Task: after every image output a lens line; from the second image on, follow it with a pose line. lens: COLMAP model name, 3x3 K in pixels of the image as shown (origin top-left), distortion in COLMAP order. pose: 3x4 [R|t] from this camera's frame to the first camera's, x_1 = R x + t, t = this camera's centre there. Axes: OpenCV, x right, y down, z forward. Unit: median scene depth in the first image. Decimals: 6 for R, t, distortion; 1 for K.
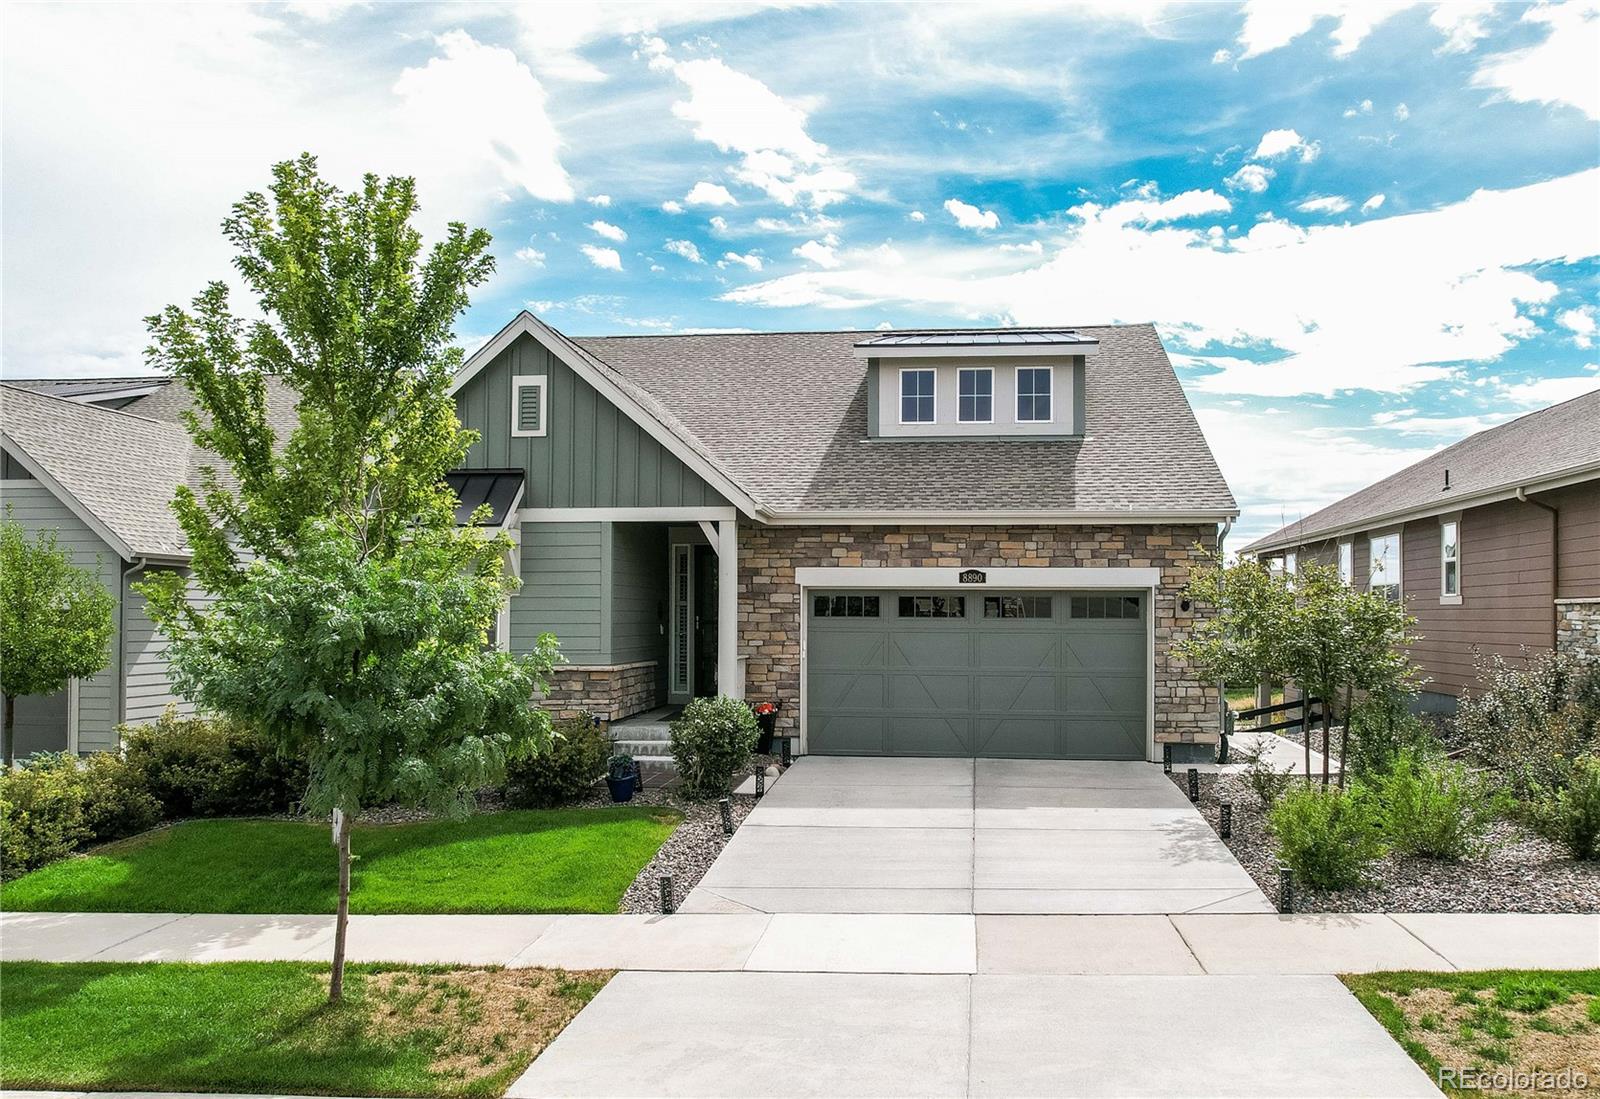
lens RADIAL K [[1271.5, 0, 797.4], [0, 1271.5, 659.8], [0, 0, 1]] dist [-0.013759, 0.000798]
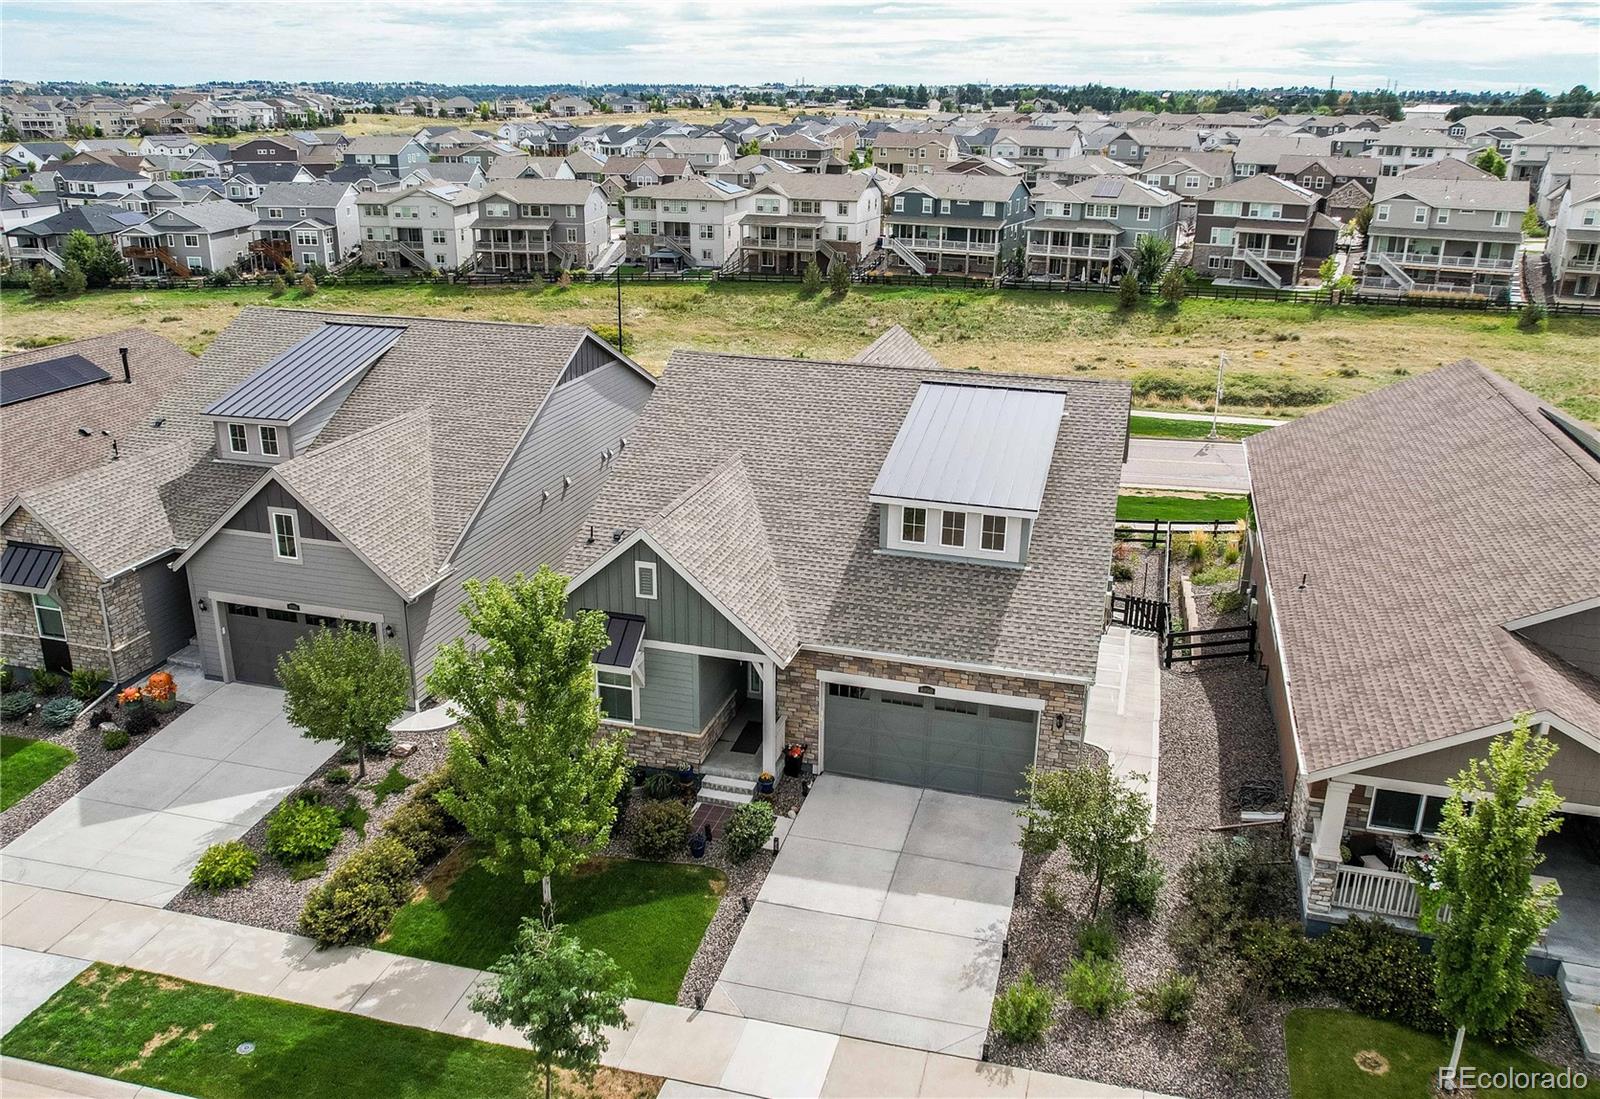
lens RADIAL K [[1247.4, 0, 800.0], [0, 1247.4, 549.5], [0, 0, 1]] dist [-0.034766, 0.011956]
pose [[0.988412, 0.057975, -0.140286, 0.187662], [-0.004698, 0.935430, 0.353480, -0.764368], [0.151721, -0.348725, 0.924863, -0.378487]]
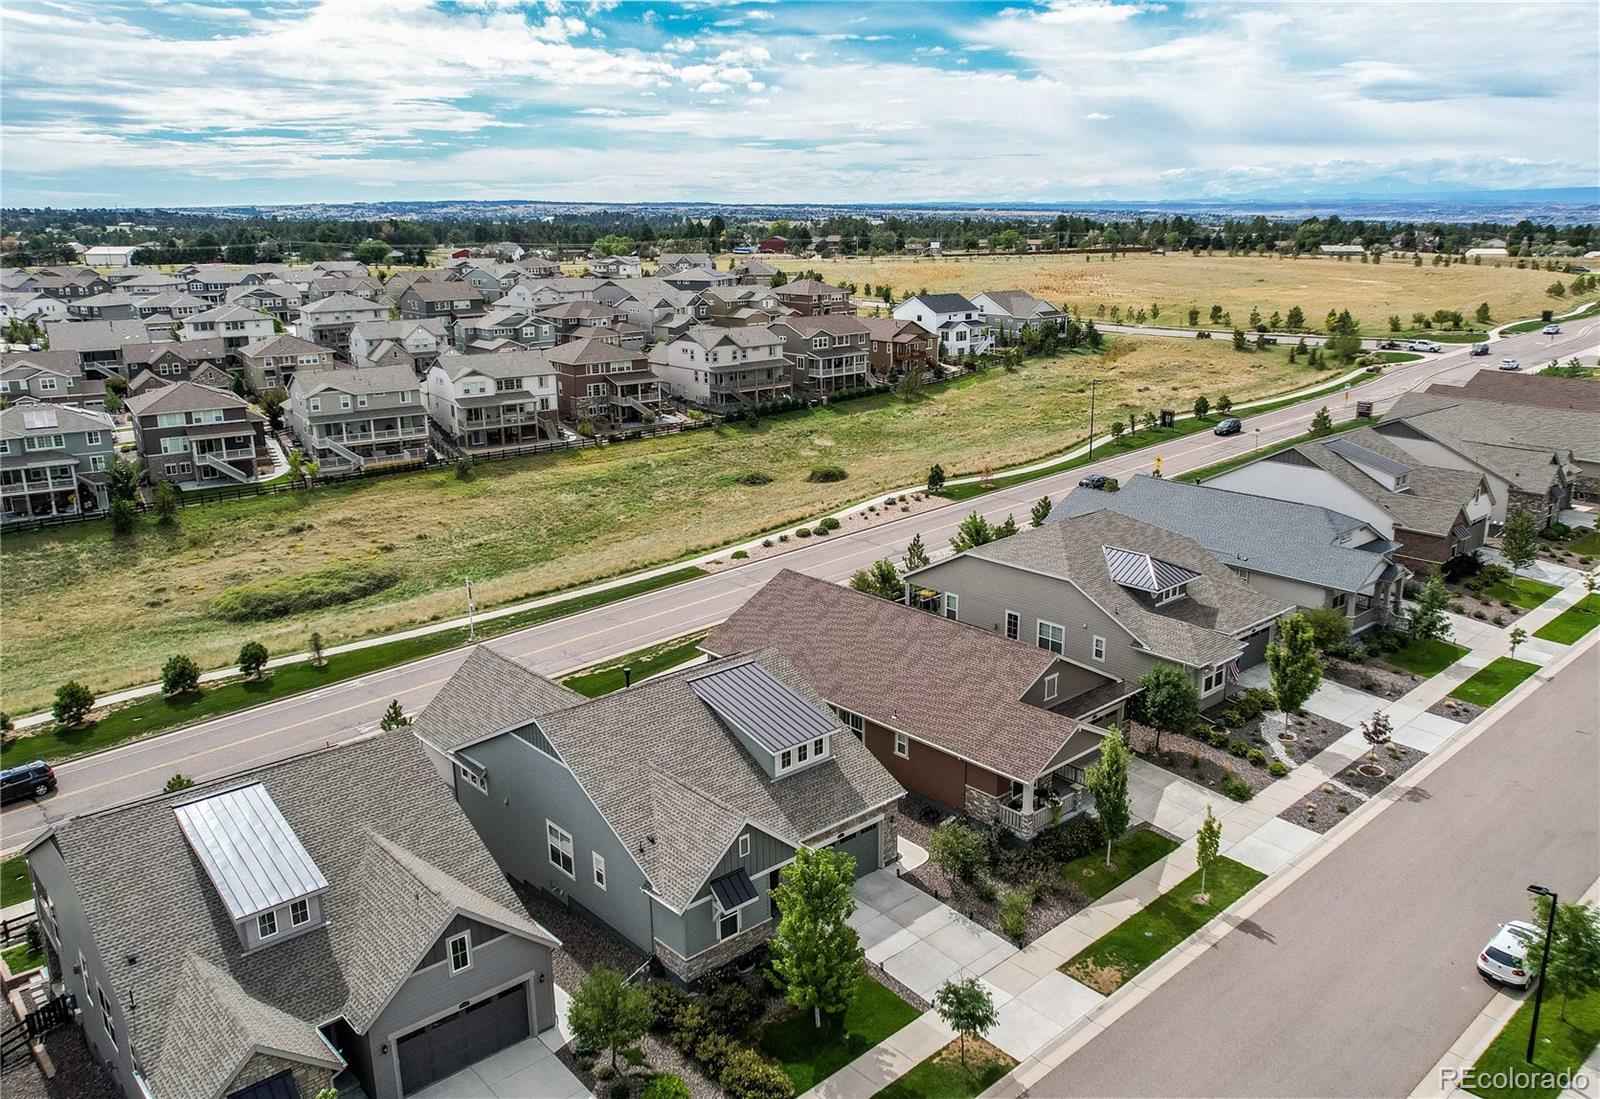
lens RADIAL K [[1247.4, 0, 800.0], [0, 1247.4, 549.5], [0, 0, 1]] dist [-0.034766, 0.011956]
pose [[0.663566, -0.213009, 0.717153, -1.819634], [0.009761, 0.960992, 0.276403, -1.483305], [-0.748054, -0.176411, 0.639761, -0.643458]]
